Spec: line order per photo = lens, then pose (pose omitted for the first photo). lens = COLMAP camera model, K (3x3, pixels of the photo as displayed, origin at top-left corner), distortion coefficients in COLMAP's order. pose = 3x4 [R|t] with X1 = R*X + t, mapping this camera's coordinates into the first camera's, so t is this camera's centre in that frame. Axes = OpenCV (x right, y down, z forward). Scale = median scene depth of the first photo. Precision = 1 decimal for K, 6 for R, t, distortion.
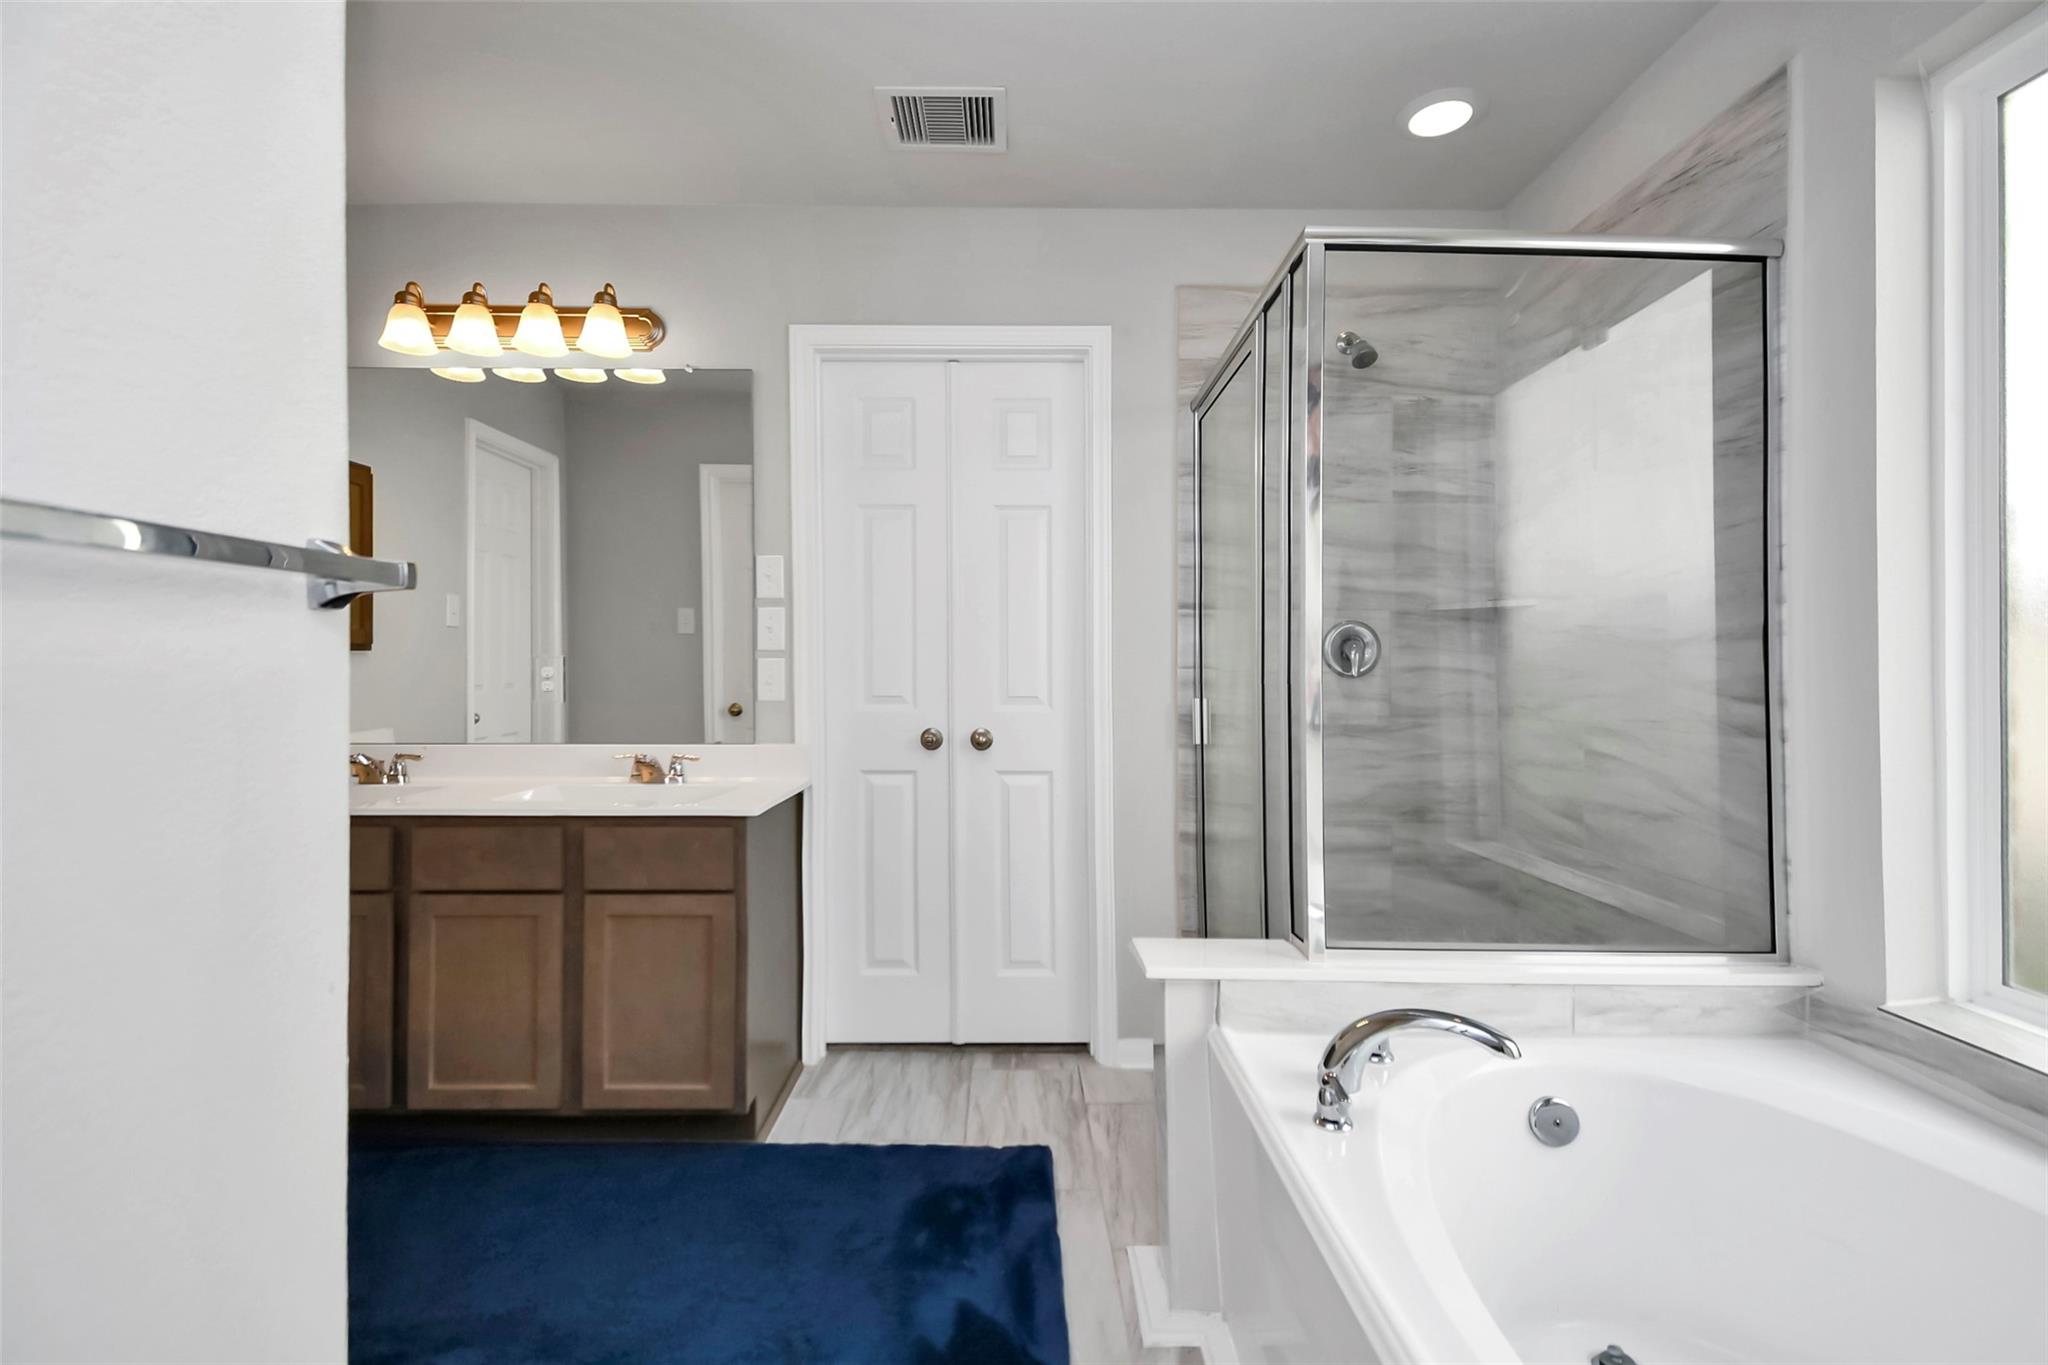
lens RADIAL K [[914.9, 0, 1024.0], [0, 914.9, 682.5], [0, 0, 1]] dist [0.018435, -0.000058]
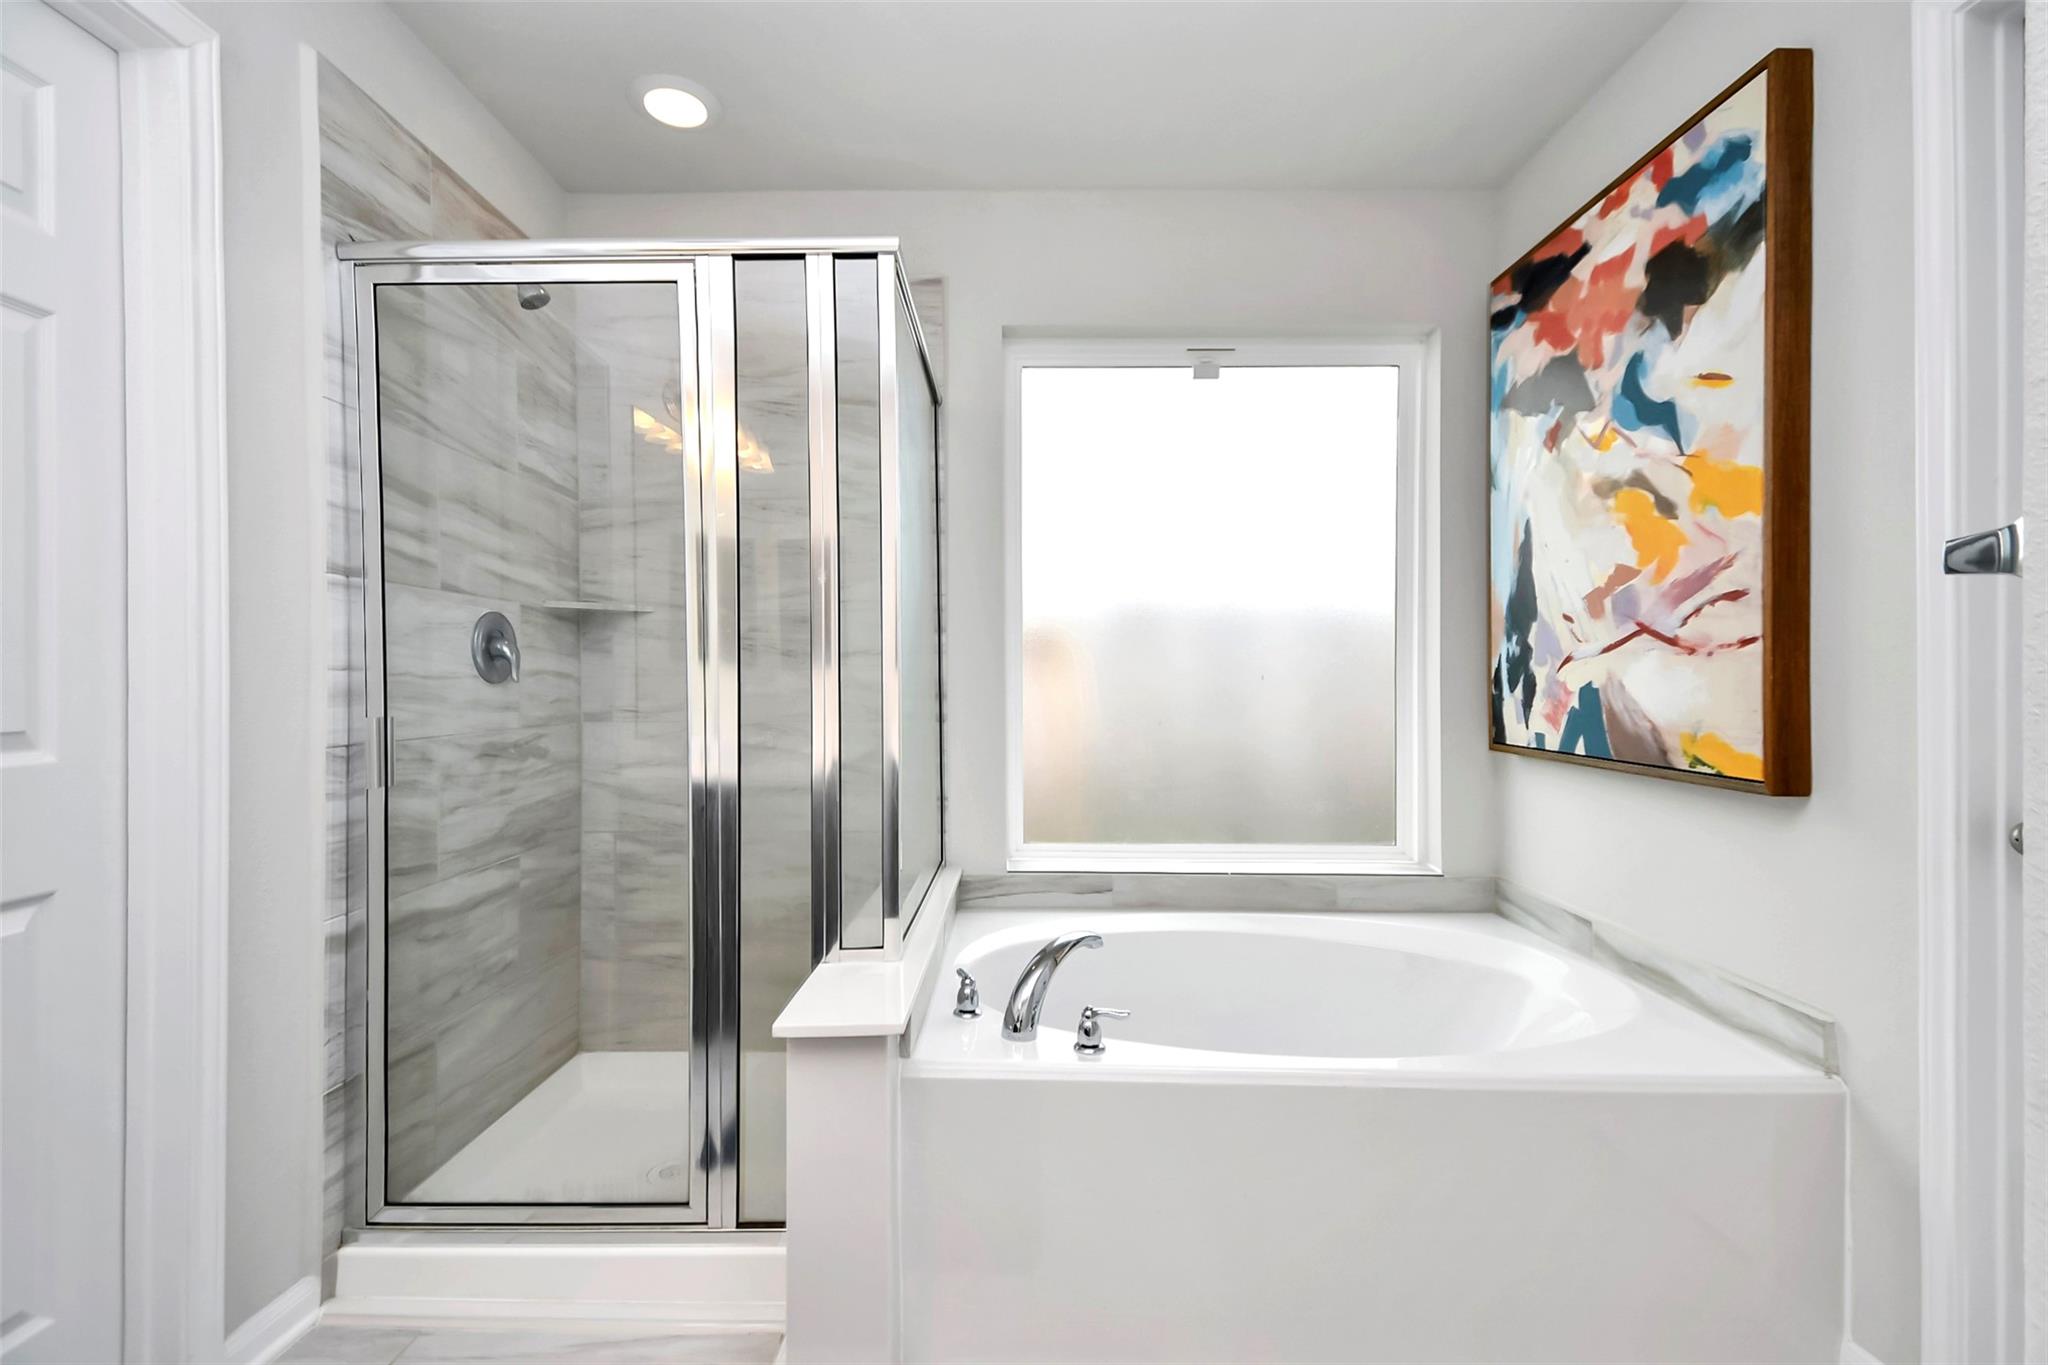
lens RADIAL K [[914.9, 0, 1024.0], [0, 914.9, 682.5], [0, 0, 1]] dist [0.018435, -0.000058]
pose [[0.028684, -0.007645, 0.999559, -0.436403], [0.007272, 0.999946, 0.007439, -0.007938], [-0.999562, 0.007056, 0.028738, 0.516118]]
